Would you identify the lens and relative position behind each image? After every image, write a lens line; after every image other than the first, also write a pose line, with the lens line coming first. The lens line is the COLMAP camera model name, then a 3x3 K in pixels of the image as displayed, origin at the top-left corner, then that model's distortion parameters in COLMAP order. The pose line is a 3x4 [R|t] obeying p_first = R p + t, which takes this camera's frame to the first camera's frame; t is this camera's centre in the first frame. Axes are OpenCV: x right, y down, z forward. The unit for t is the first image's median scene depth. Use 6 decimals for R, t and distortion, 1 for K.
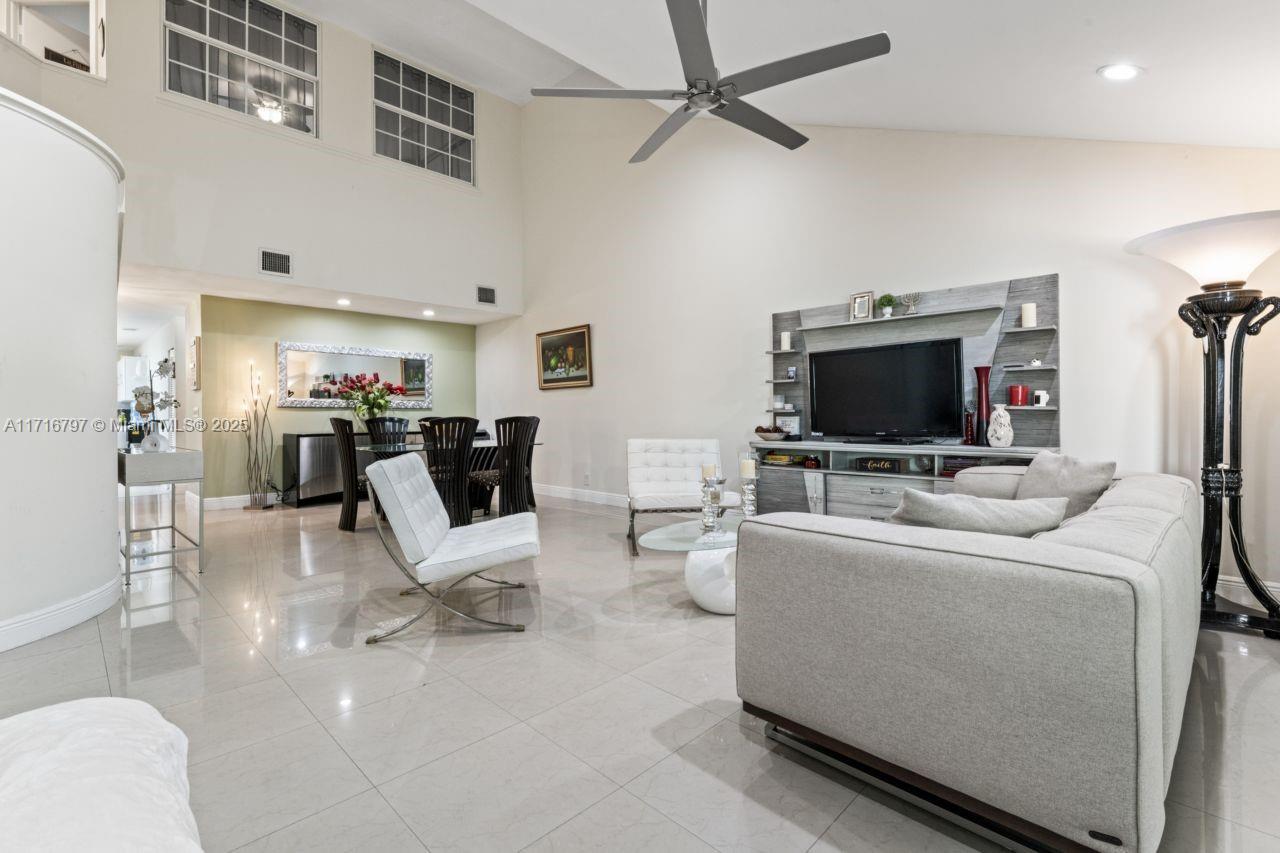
lens RADIAL K [[576.1, 0, 637.1], [0, 576.1, 412.6], [0, 0, 1]] dist [-0.007873, -0.000355]
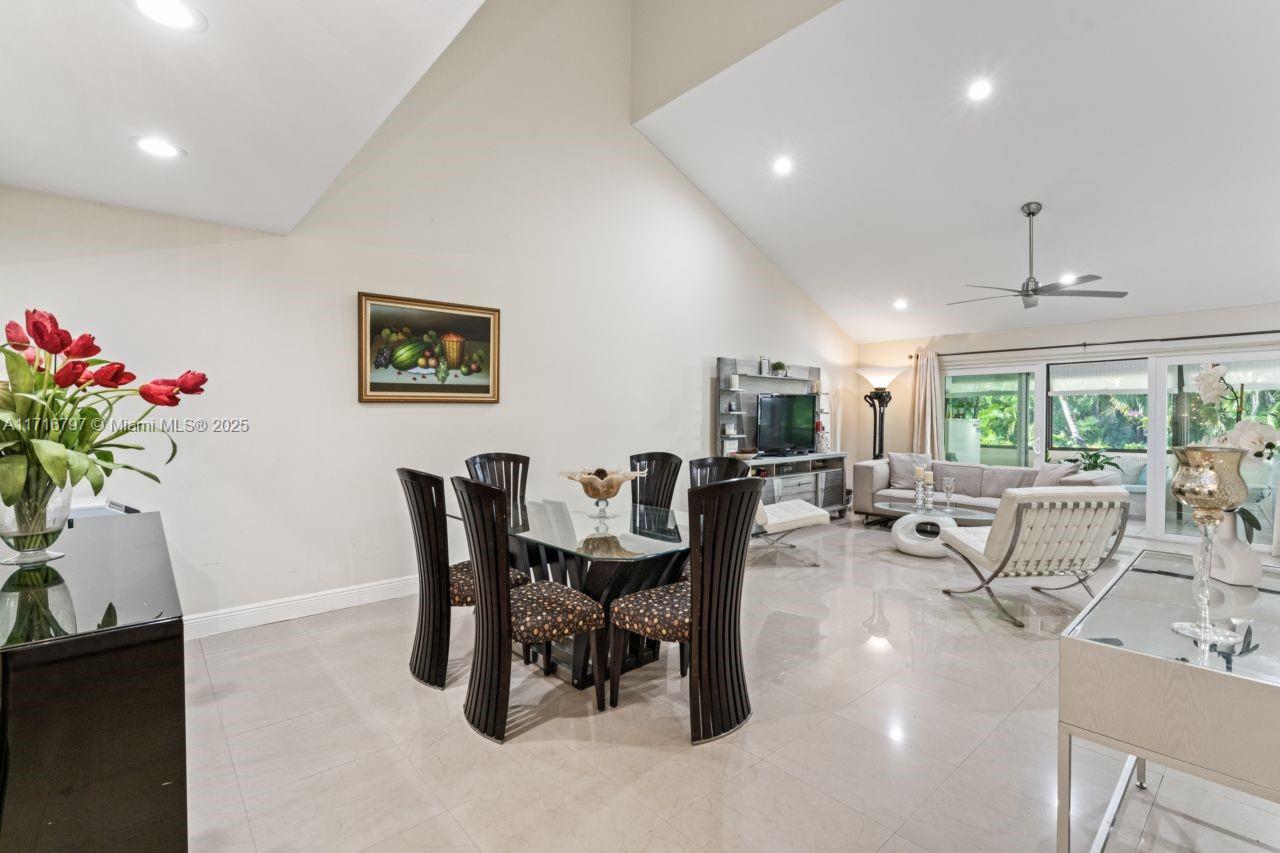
lens RADIAL K [[576.1, 0, 629.4], [0, 576.1, 426.5], [0, 0, 1]] dist [-0.007873, -0.000355]
pose [[0.081101, -0.013639, 0.996613, -0.763919], [-0.005947, 0.999882, 0.014168, -0.030081], [-0.996688, -0.007076, 0.081010, 0.826461]]
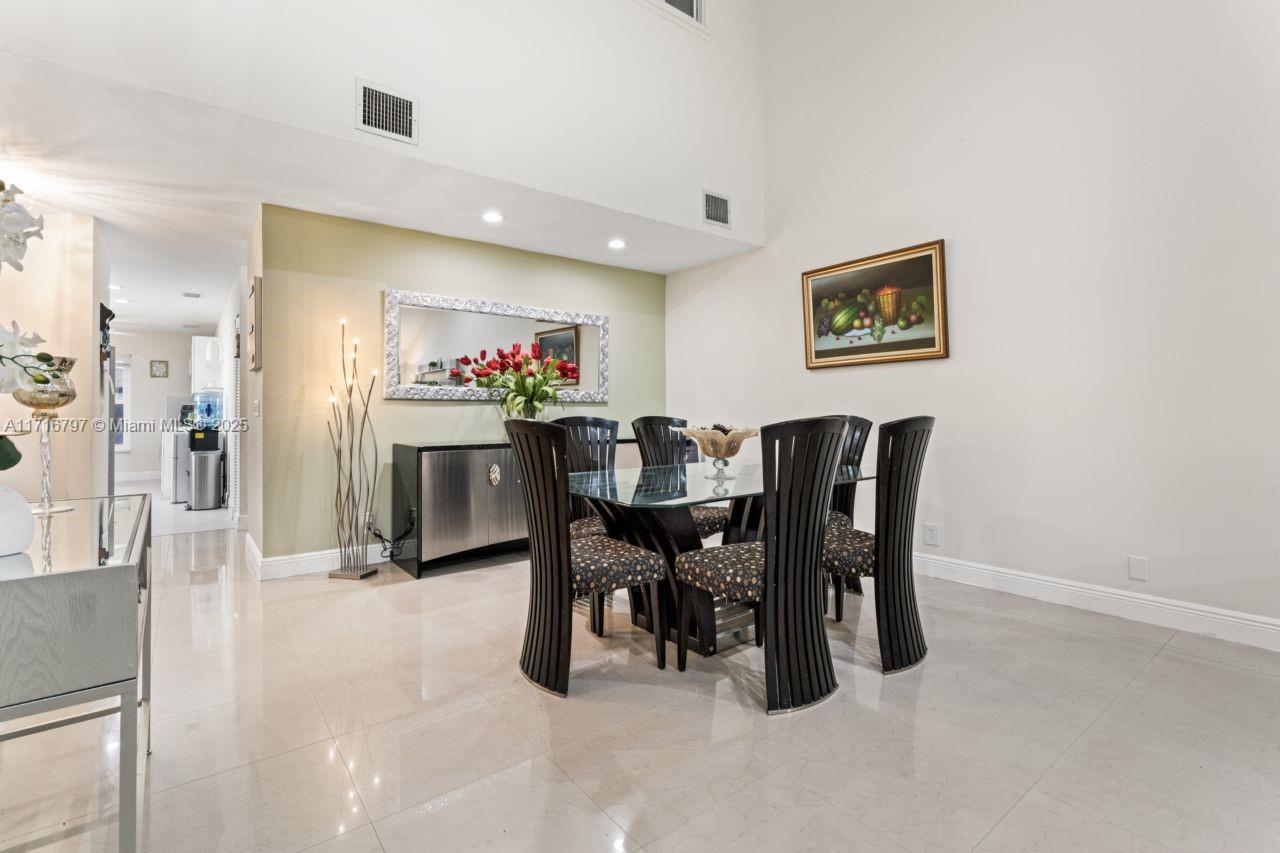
lens RADIAL K [[576.1, 0, 638.8], [0, 576.1, 401.9], [0, 0, 1]] dist [-0.007873, -0.000355]
pose [[0.992154, -0.001939, -0.125006, -0.304961], [0.000606, 0.999943, -0.010702, -0.000333], [0.125020, 0.010542, 0.992098, 0.464545]]
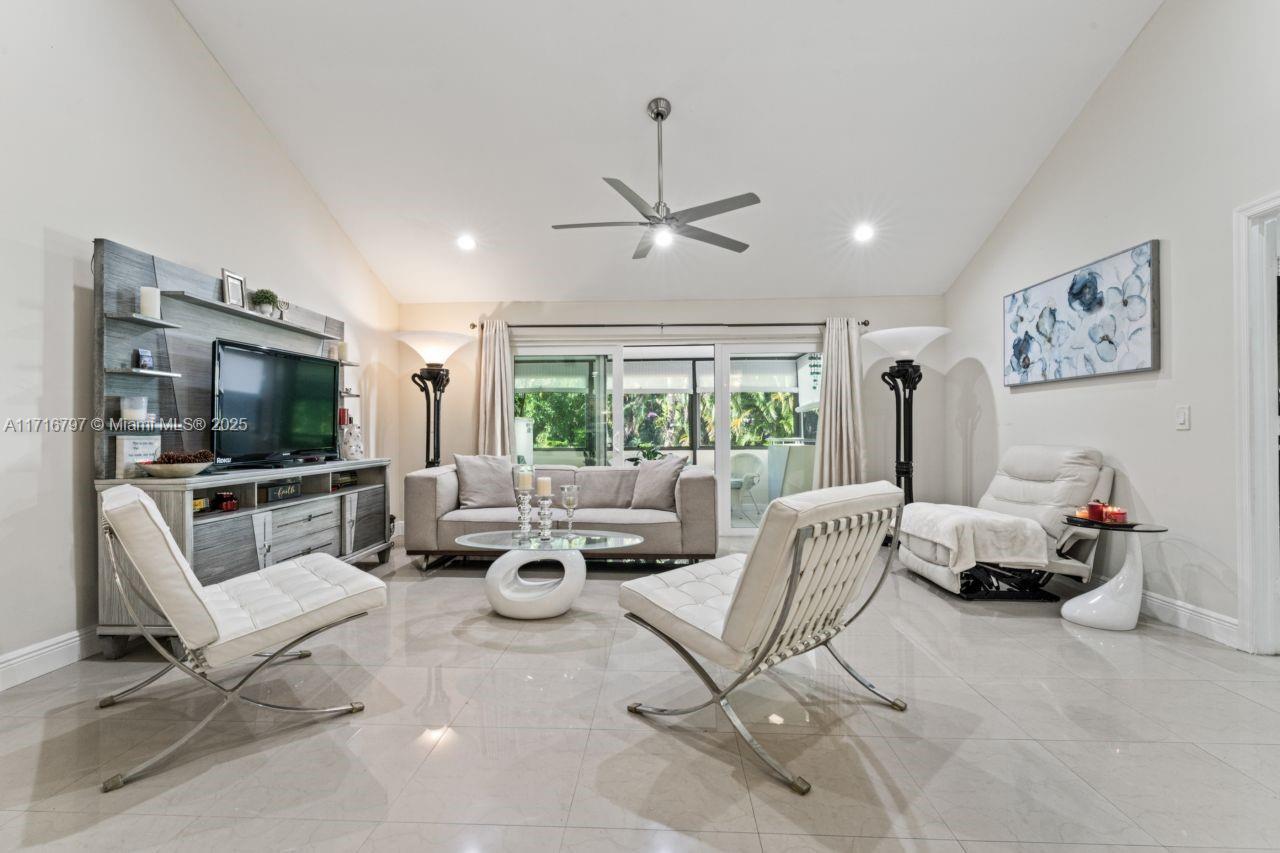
lens RADIAL K [[576.1, 0, 635.0], [0, 576.1, 429.7], [0, 0, 1]] dist [-0.007873, -0.000355]
pose [[-0.667078, 0.008544, 0.744939, -0.354437], [0.001600, 0.999948, -0.010037, 0.005795], [-0.744986, -0.005504, -0.667057, 0.745702]]
